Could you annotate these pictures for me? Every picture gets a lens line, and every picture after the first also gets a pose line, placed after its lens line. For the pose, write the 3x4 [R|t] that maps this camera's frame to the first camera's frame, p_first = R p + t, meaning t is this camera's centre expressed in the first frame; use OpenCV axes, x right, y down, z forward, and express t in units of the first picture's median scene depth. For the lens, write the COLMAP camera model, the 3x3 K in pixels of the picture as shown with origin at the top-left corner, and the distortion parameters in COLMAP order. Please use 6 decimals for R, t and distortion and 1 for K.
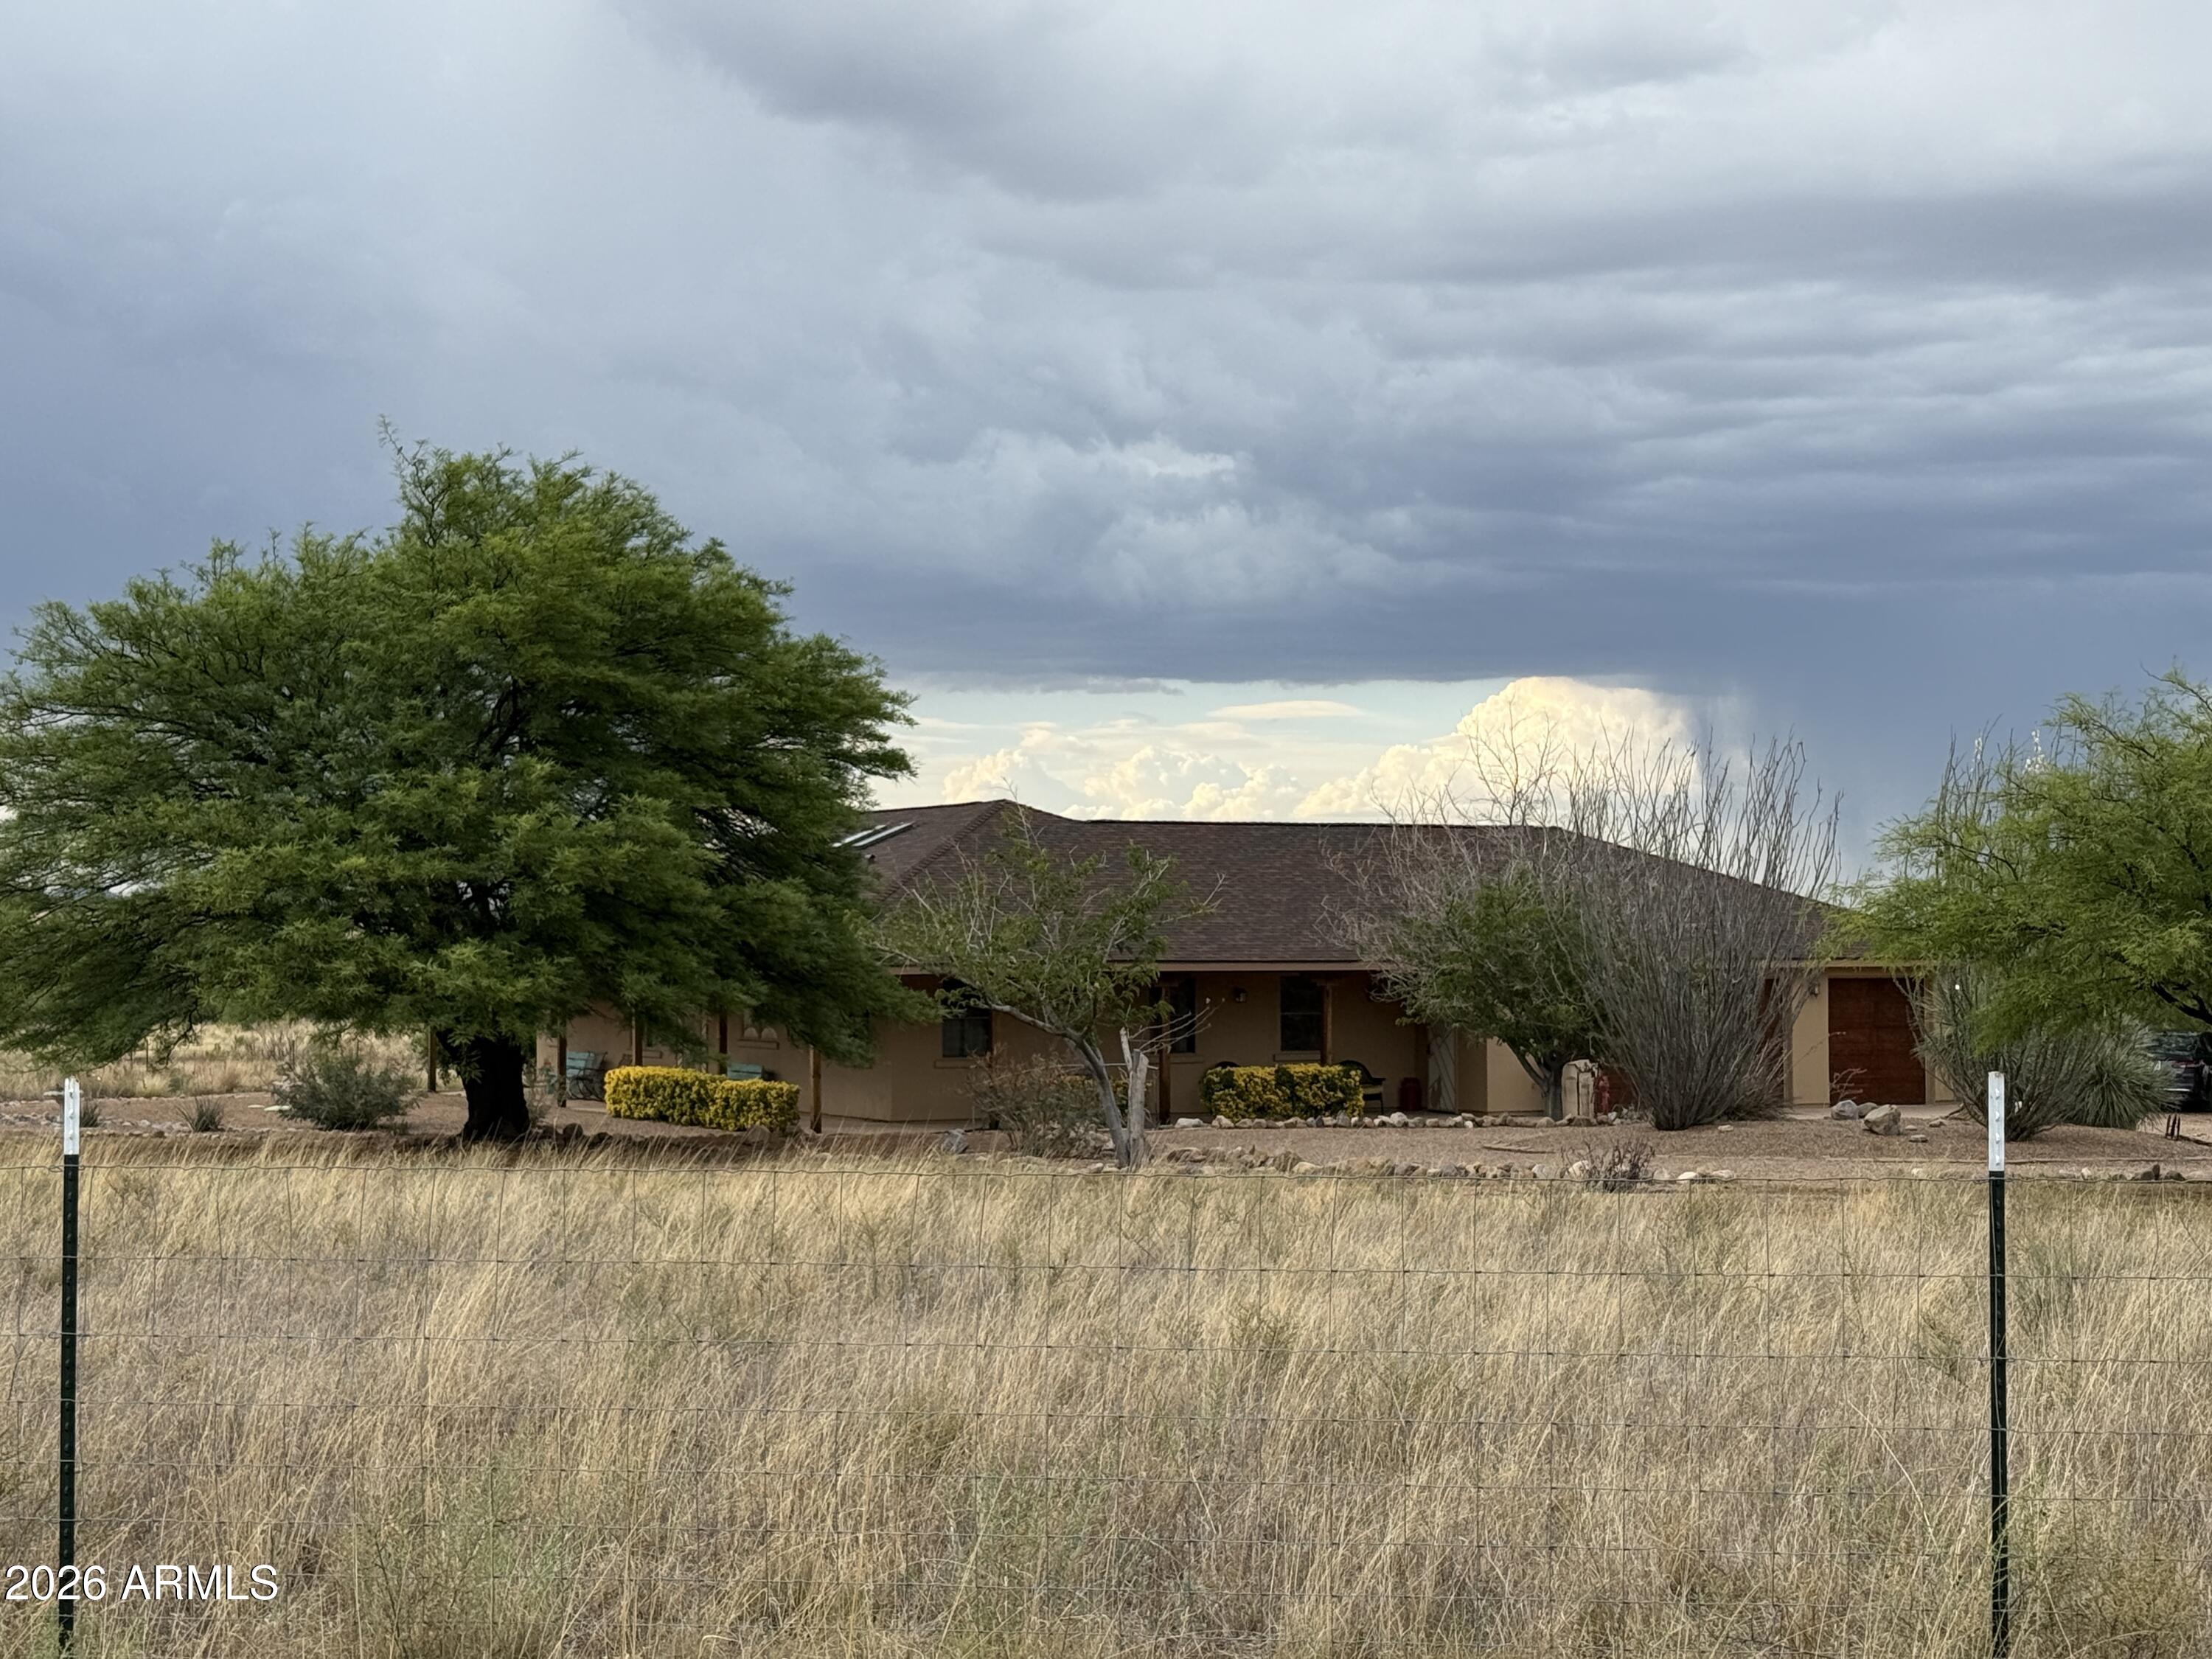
lens RADIAL K [[3950.7, 0, 1159.1], [0, 3950.7, 897.9], [0, 0, 1]] dist [0.150383, 0.000000]
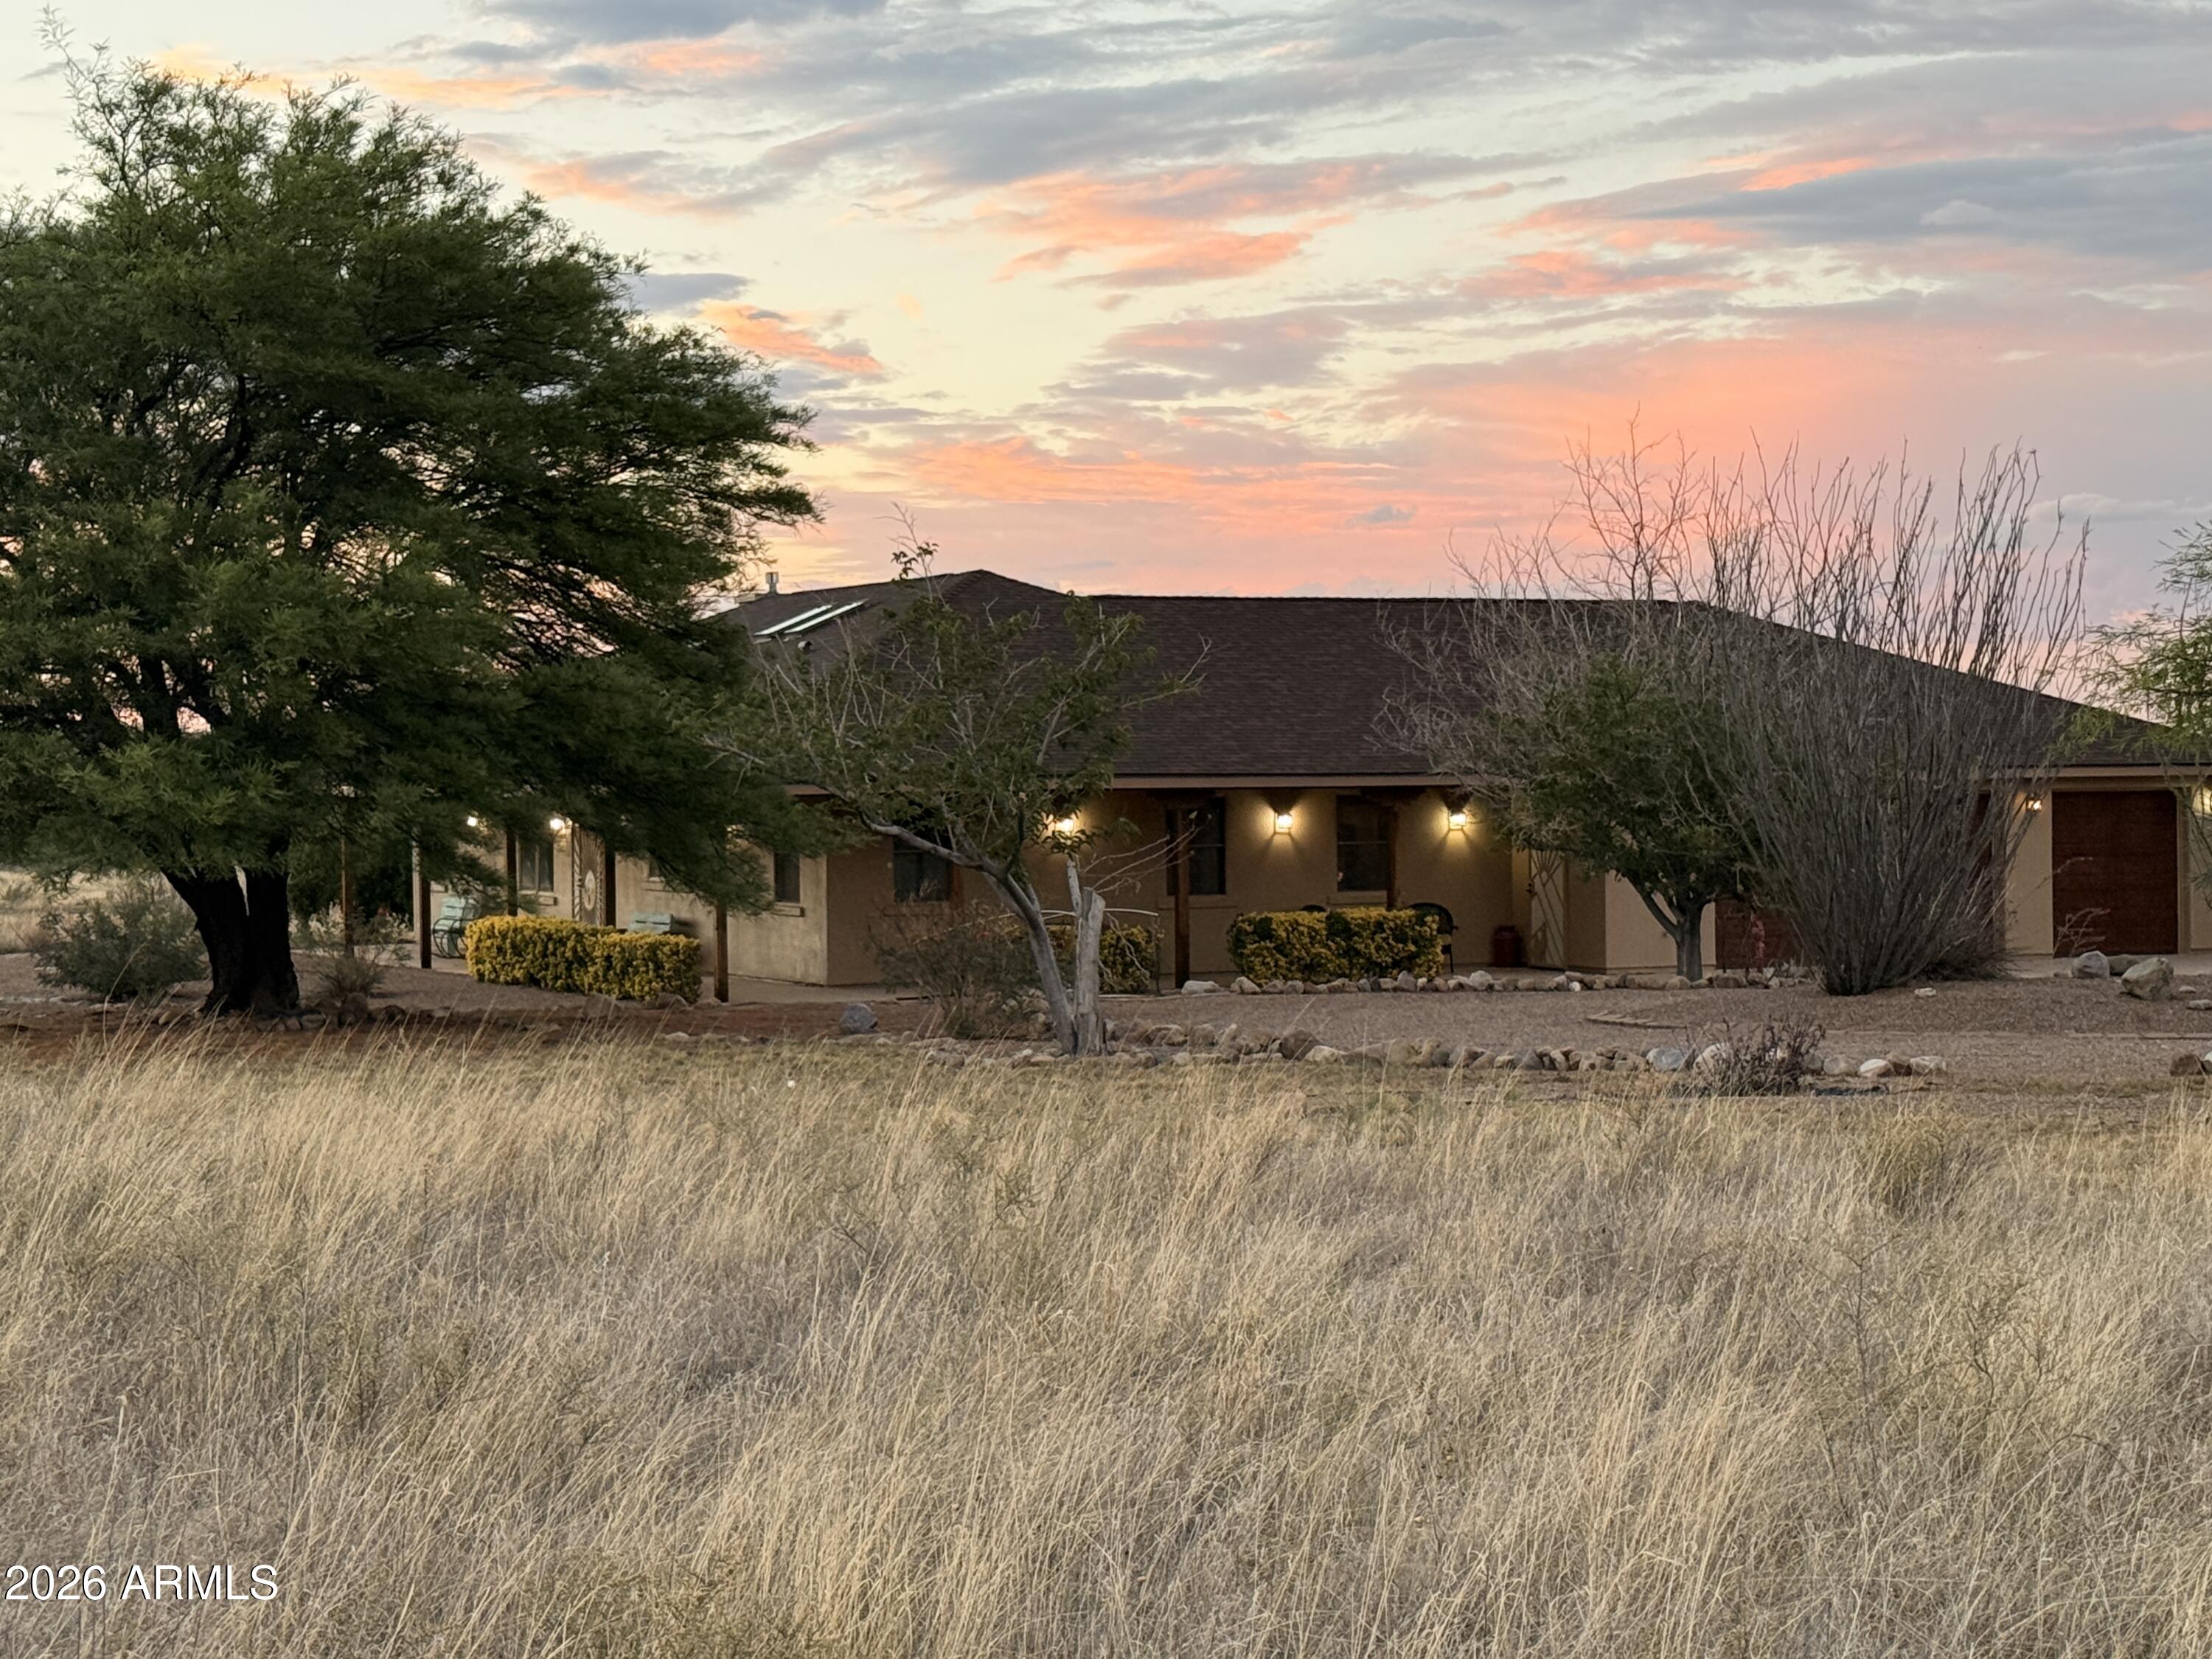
lens RADIAL K [[4329.9, 0, 1121.6], [0, 4329.9, 883.8], [0, 0, 1]] dist [0.194019, 0.000000]
pose [[0.999338, -0.006605, -0.035784, 0.023289], [0.007877, 0.999338, 0.035521, 0.008442], [0.035525, -0.035780, 0.998728, 0.186983]]
